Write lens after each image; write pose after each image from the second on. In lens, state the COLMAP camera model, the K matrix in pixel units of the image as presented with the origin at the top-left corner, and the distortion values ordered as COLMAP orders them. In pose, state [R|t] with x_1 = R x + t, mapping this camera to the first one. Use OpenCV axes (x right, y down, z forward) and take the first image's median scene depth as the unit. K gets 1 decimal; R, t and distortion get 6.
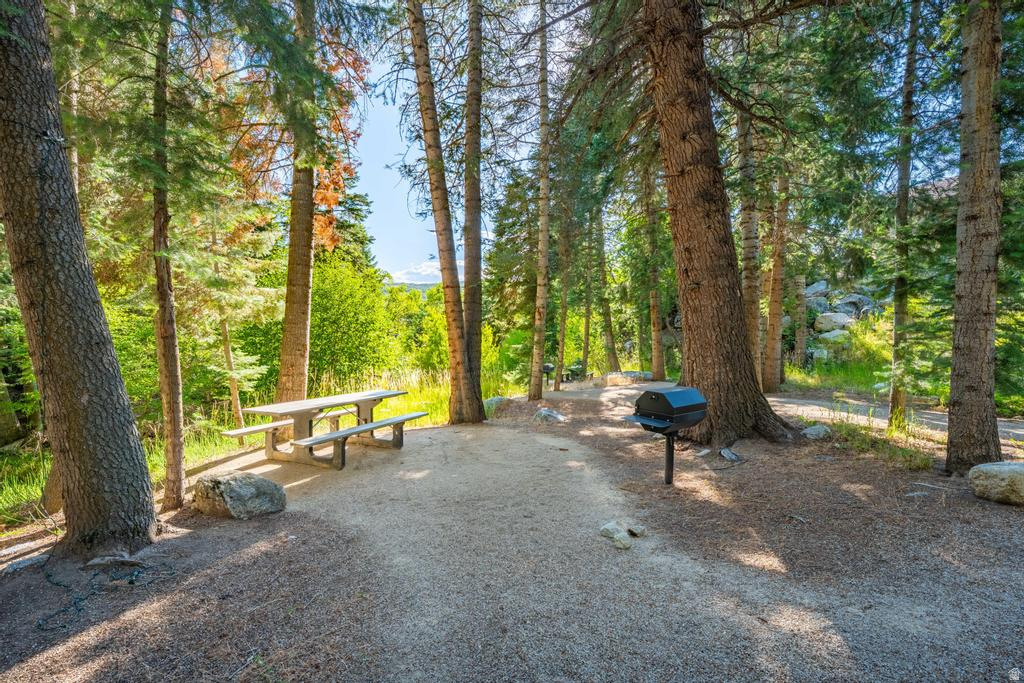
lens RADIAL K [[472.6, 0, 510.8], [0, 472.6, 341.3], [0, 0, 1]] dist [-0.002051, -0.000095]
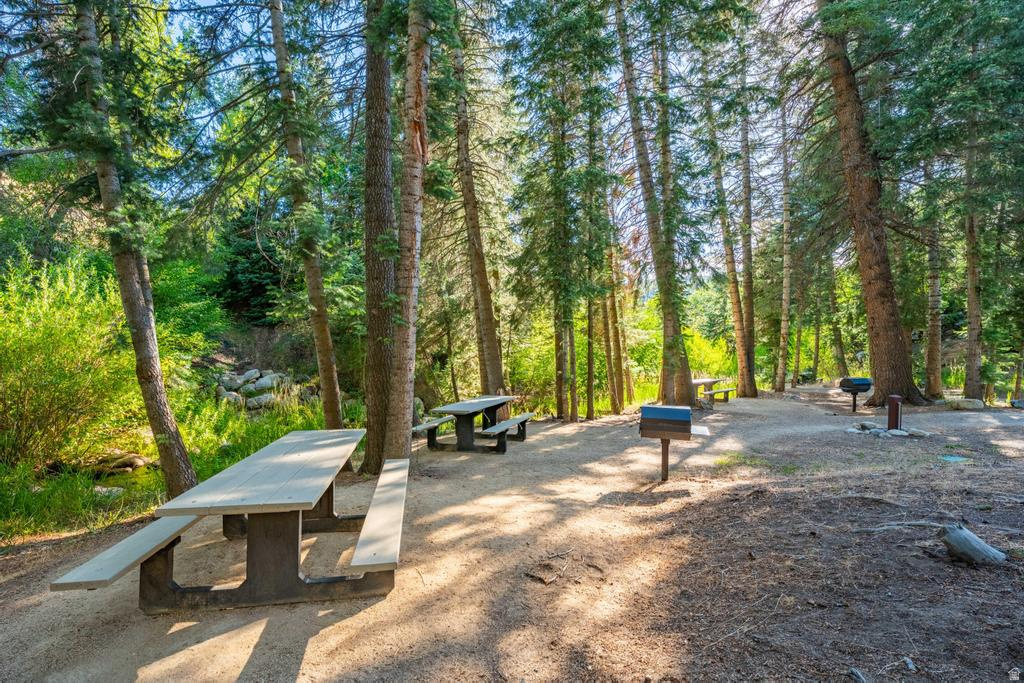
lens RADIAL K [[472.6, 0, 515.6], [0, 472.6, 342.8], [0, 0, 1]] dist [-0.002051, -0.000095]
pose [[0.919284, 0.002288, -0.393589, -0.109685], [-0.004922, 0.999972, -0.005682, -0.021567], [0.393565, 0.007161, 0.919269, -0.635004]]
